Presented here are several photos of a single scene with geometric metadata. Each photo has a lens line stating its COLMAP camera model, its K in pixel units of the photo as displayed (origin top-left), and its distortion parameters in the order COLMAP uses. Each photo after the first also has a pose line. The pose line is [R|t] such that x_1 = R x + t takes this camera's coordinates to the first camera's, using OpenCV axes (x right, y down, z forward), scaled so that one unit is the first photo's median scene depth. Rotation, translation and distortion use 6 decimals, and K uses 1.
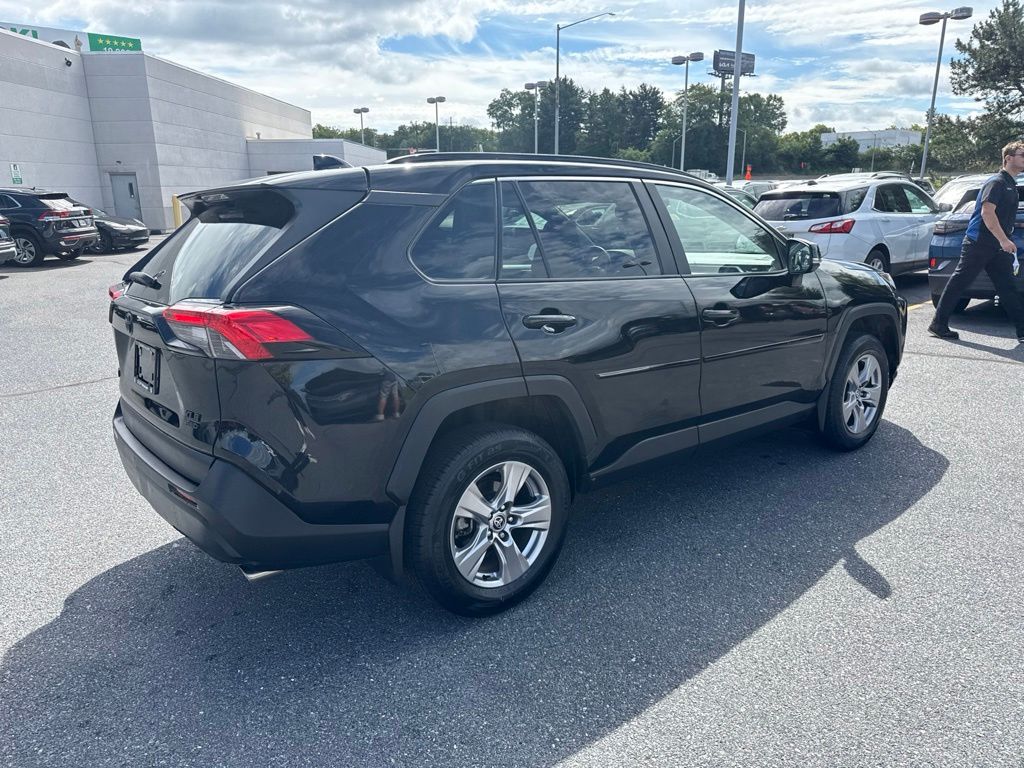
lens RADIAL K [[728.0, 0, 511.0], [0, 728.0, 389.0], [0, 0, 1]] dist [0.022858, -0.031694]
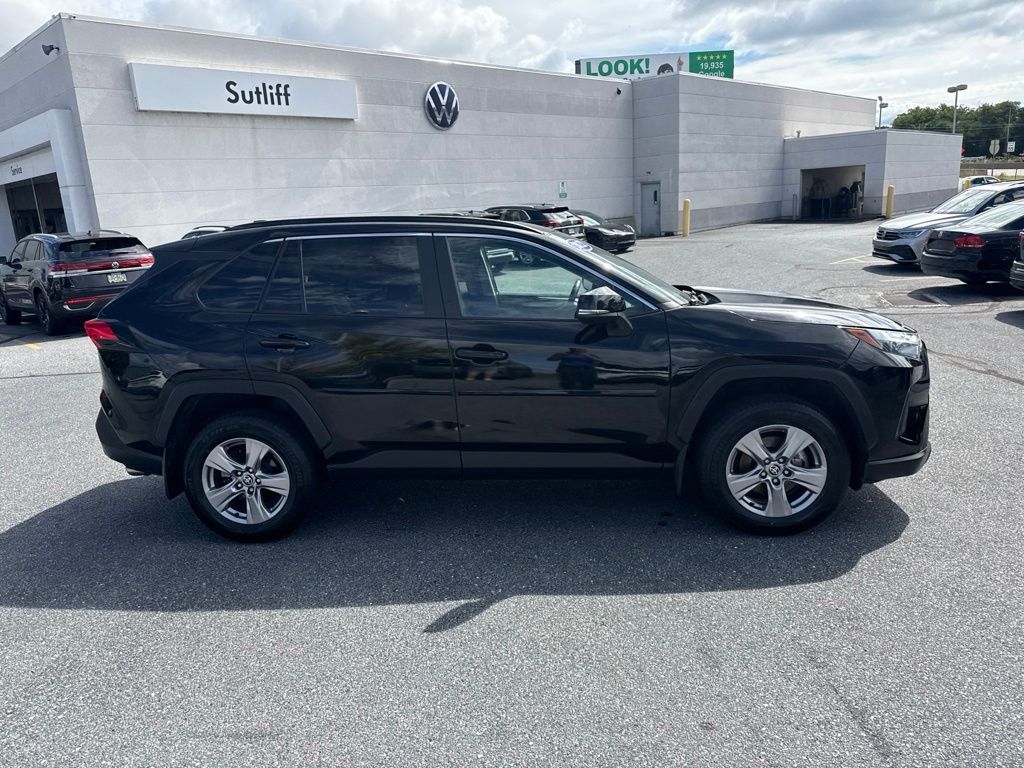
lens RADIAL K [[728.0, 0, 505.8], [0, 728.0, 383.5], [0, 0, 1]] dist [0.022858, -0.031694]
pose [[0.715946, 0.137029, -0.684576, 0.107871], [-0.136191, 0.989124, 0.055557, -0.012653], [0.684743, 0.053458, 0.726821, 0.024281]]
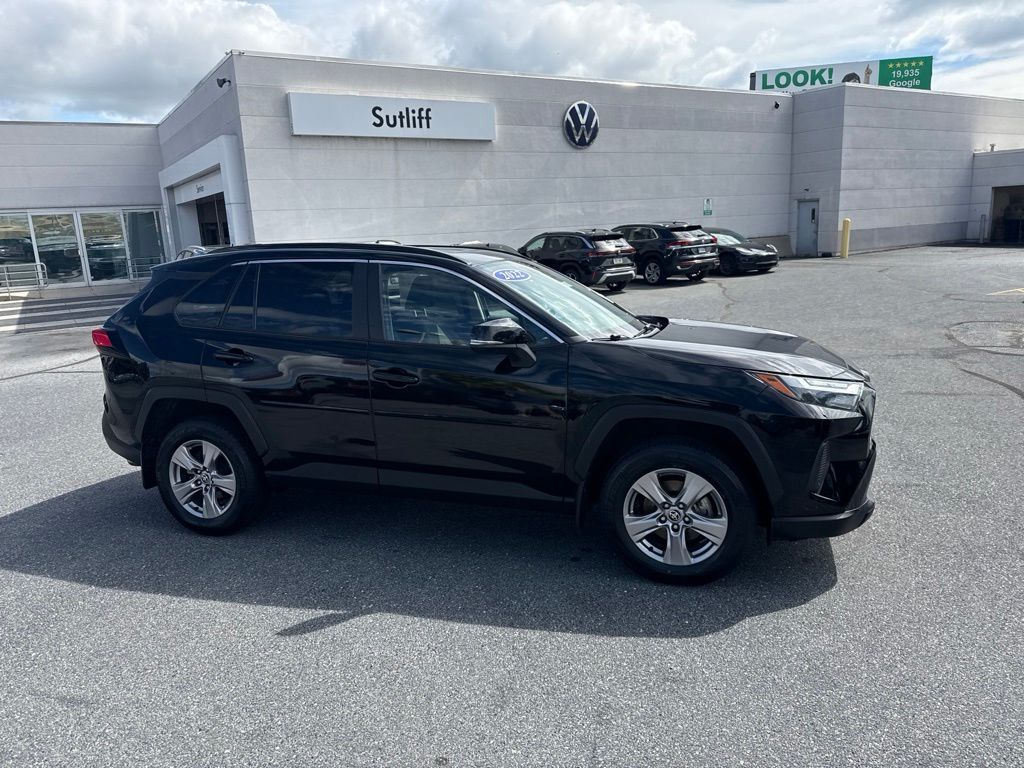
lens RADIAL K [[728.0, 0, 505.7], [0, 728.0, 388.2], [0, 0, 1]] dist [0.022858, -0.031694]
pose [[0.537749, 0.165796, -0.826642, 0.134170], [-0.183118, 0.980036, 0.077439, -0.020914], [0.822978, 0.109730, 0.557374, 0.052073]]
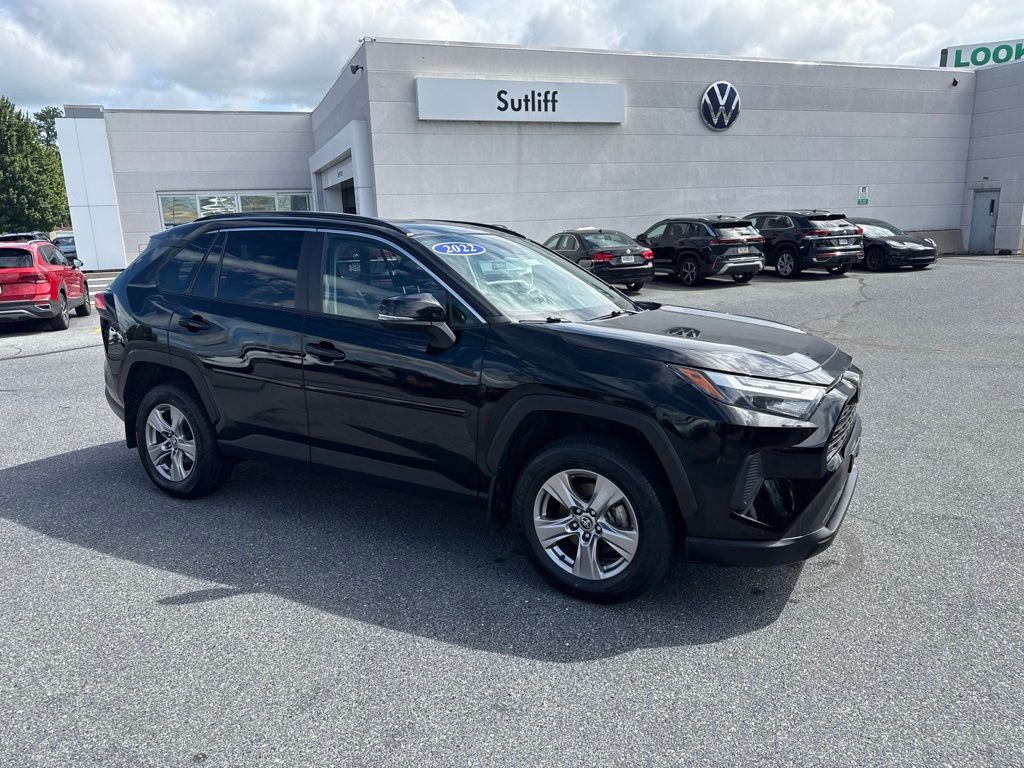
lens RADIAL K [[728.0, 0, 505.3], [0, 728.0, 388.4], [0, 0, 1]] dist [0.022858, -0.031694]
pose [[0.349049, 0.206452, -0.914080, 0.141202], [-0.222624, 0.965774, 0.133116, -0.025929], [0.910276, 0.157032, 0.383064, 0.085161]]
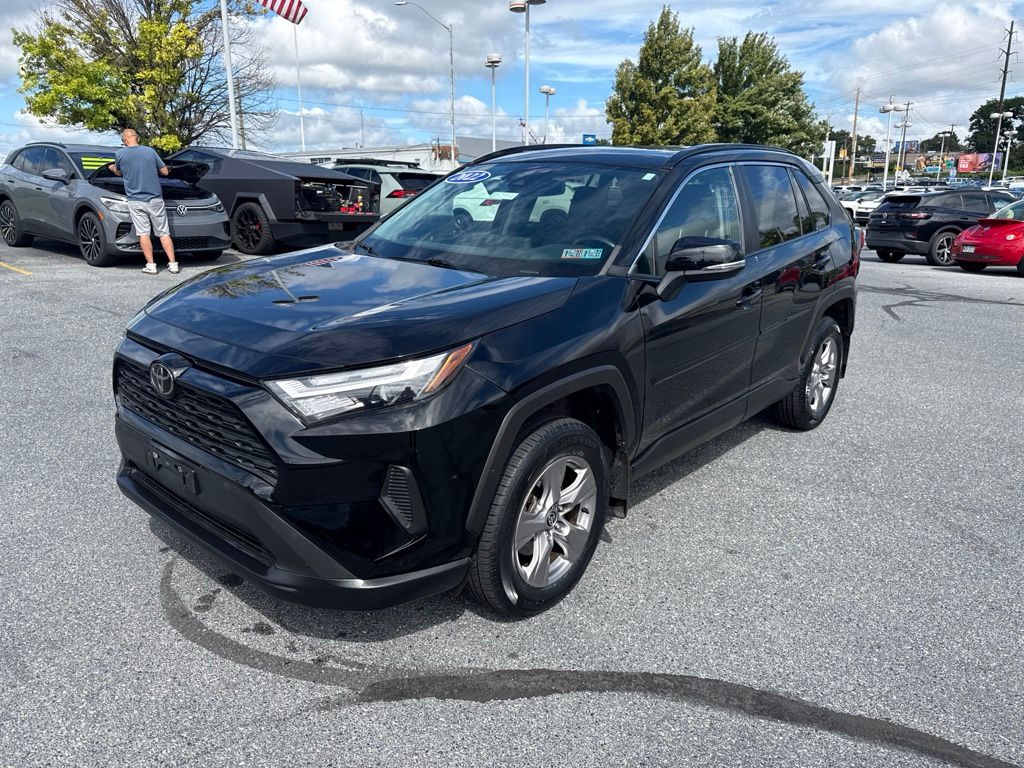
lens RADIAL K [[728.0, 0, 506.5], [0, 728.0, 385.8], [0, 0, 1]] dist [0.022858, -0.031694]
pose [[-0.984972, 0.053642, -0.164172, 0.046082], [-0.035873, 0.866277, 0.498274, -0.059150], [0.168947, 0.496676, -0.851334, 0.233057]]
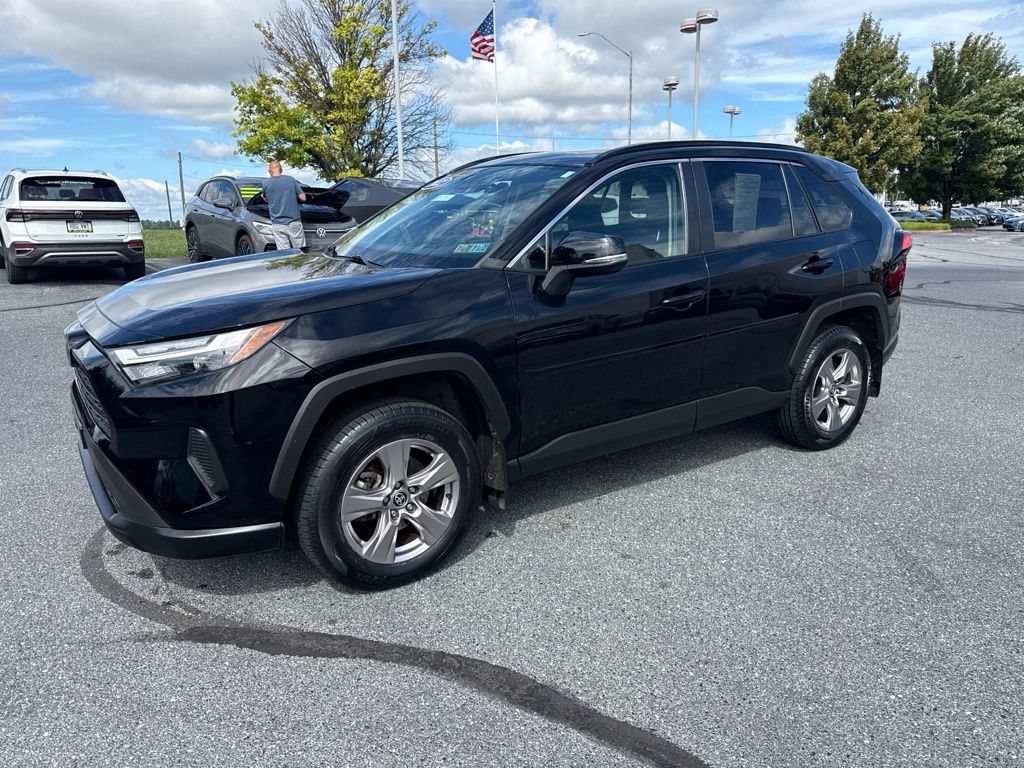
lens RADIAL K [[728.0, 0, 506.8], [0, 728.0, 387.1], [0, 0, 1]] dist [0.022858, -0.031694]
pose [[-0.996075, 0.008890, 0.088060, 0.009753], [0.049223, 0.882525, 0.467683, -0.056436], [-0.073558, 0.470182, -0.879499, 0.239202]]
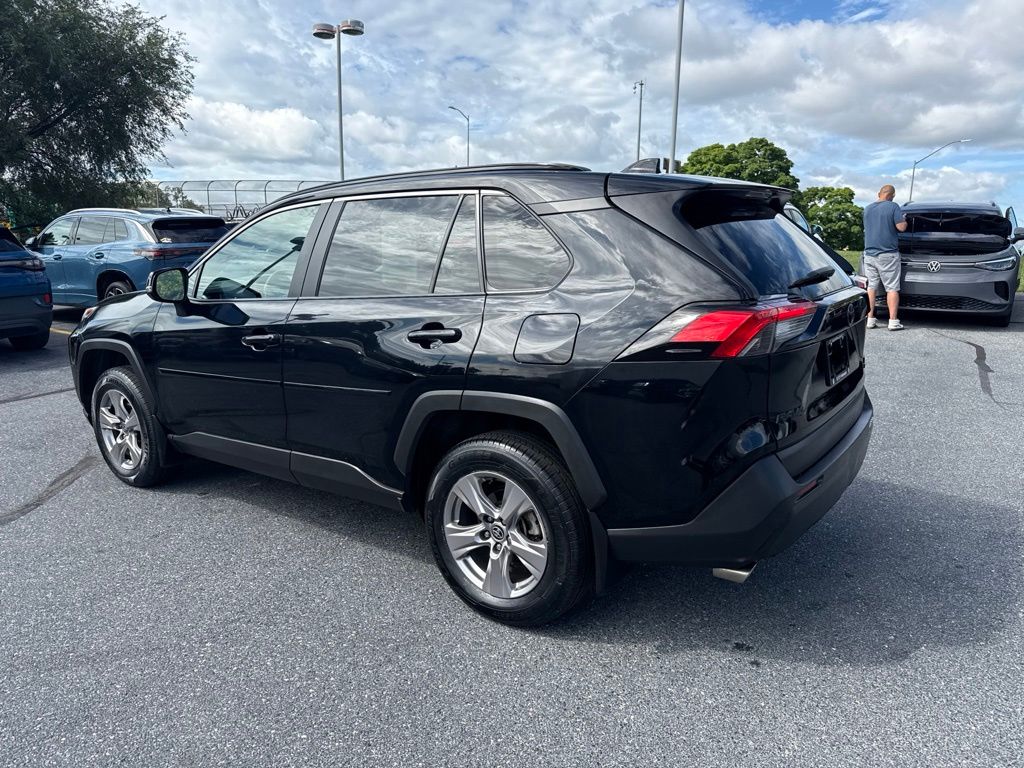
lens RADIAL K [[728.0, 0, 503.9], [0, 728.0, 391.3], [0, 0, 1]] dist [0.022858, -0.031694]
pose [[-0.244989, -0.174528, 0.953688, -0.110897], [0.251264, 0.938627, 0.236318, -0.027814], [-0.936401, 0.297523, -0.186100, 0.133024]]
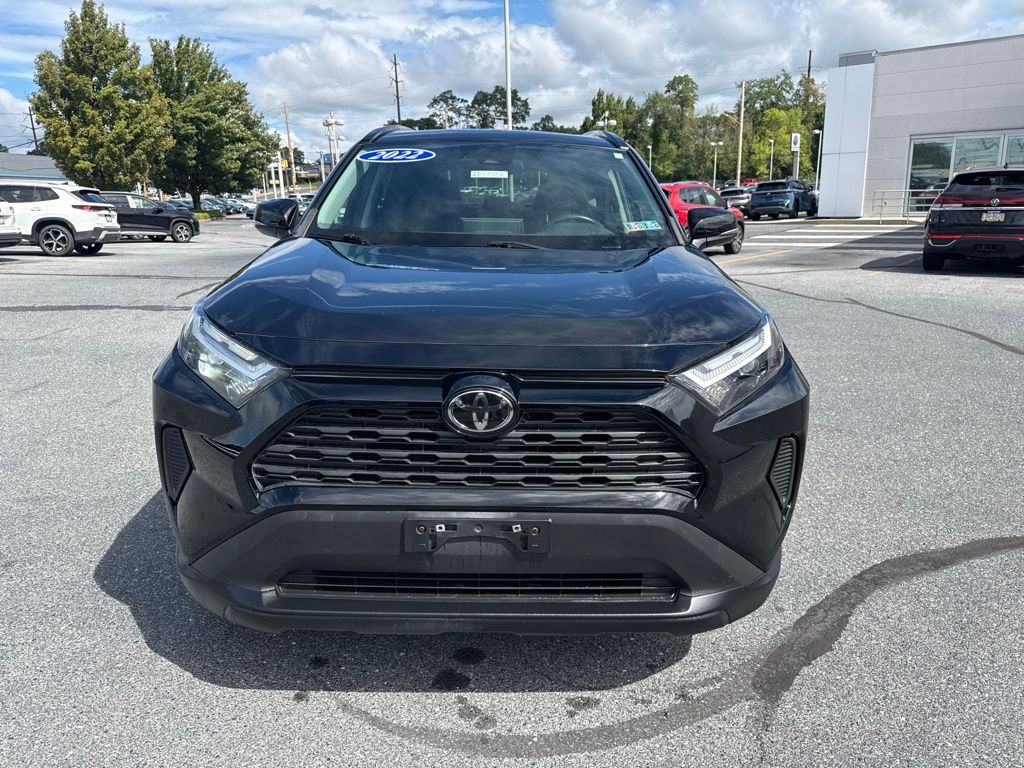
lens RADIAL K [[728.0, 0, 518.7], [0, 728.0, 376.6], [0, 0, 1]] dist [0.022858, -0.031694]
pose [[-0.616813, 0.209390, -0.758747, 0.102664], [-0.181808, 0.899998, 0.396169, -0.045644], [0.765825, 0.382308, -0.517062, 0.193798]]
